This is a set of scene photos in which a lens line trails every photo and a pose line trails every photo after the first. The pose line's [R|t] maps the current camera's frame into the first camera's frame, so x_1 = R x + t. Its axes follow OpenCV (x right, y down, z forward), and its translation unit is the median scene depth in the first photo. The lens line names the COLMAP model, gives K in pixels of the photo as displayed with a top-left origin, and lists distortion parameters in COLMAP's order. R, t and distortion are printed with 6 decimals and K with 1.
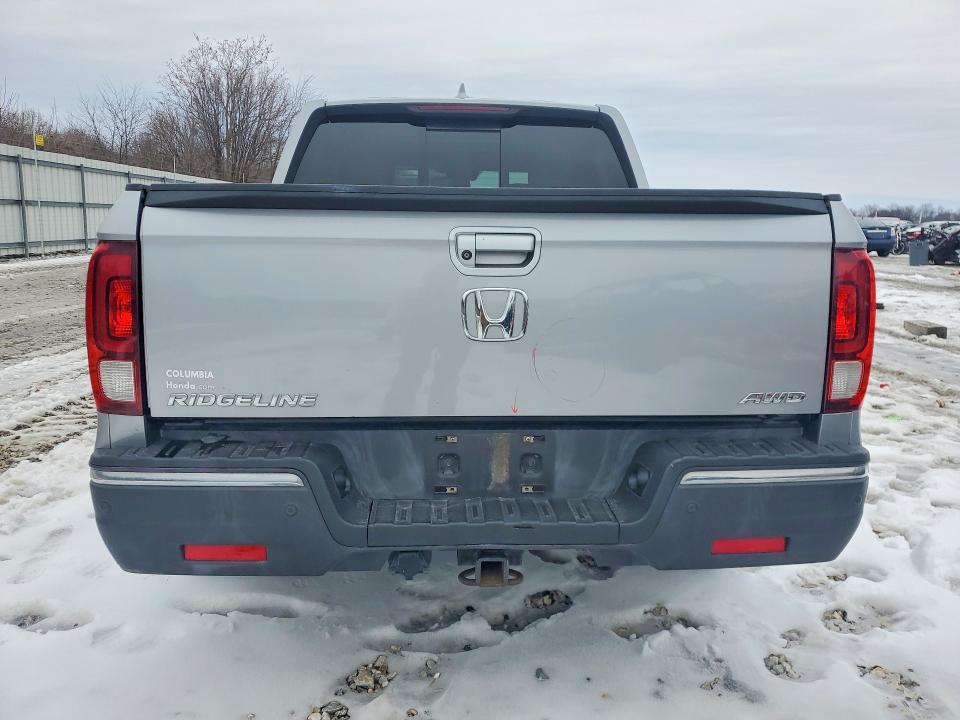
lens RADIAL K [[747.9, 0, 478.5], [0, 747.9, 316.5], [0, 0, 1]] dist [0.004063, 0.000980]
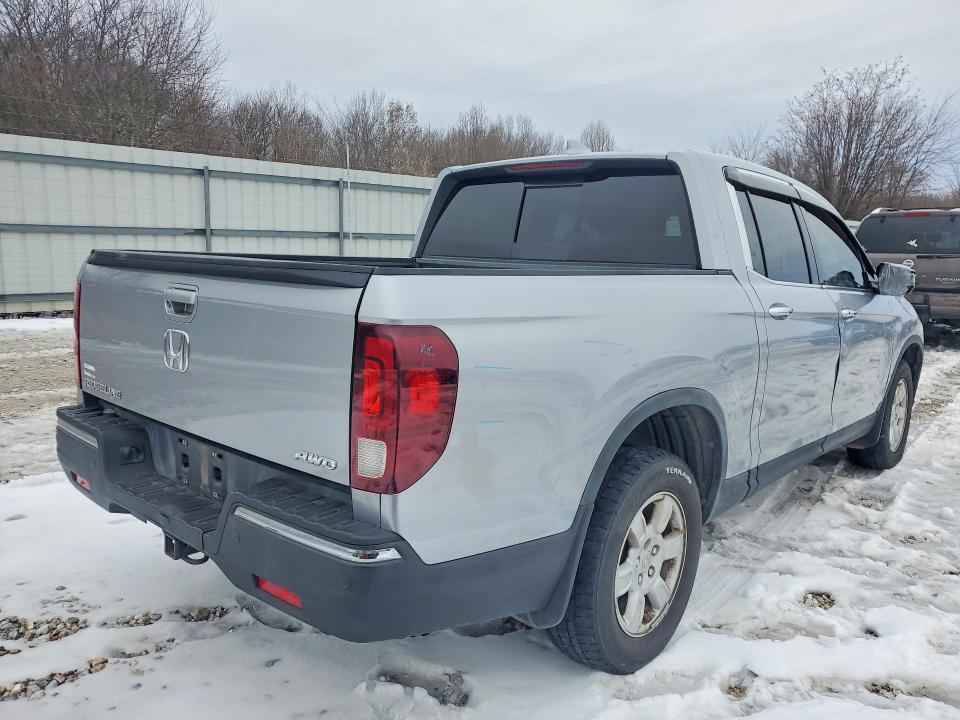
lens RADIAL K [[751.6, 0, 482.5], [0, 751.6, 328.5], [0, 0, 1]] dist [0.001687, 0.002652]
pose [[0.712342, 0.079051, -0.697366, 0.922444], [-0.100671, 0.994870, 0.009942, -0.078453], [0.694575, 0.063122, 0.716646, 0.286509]]
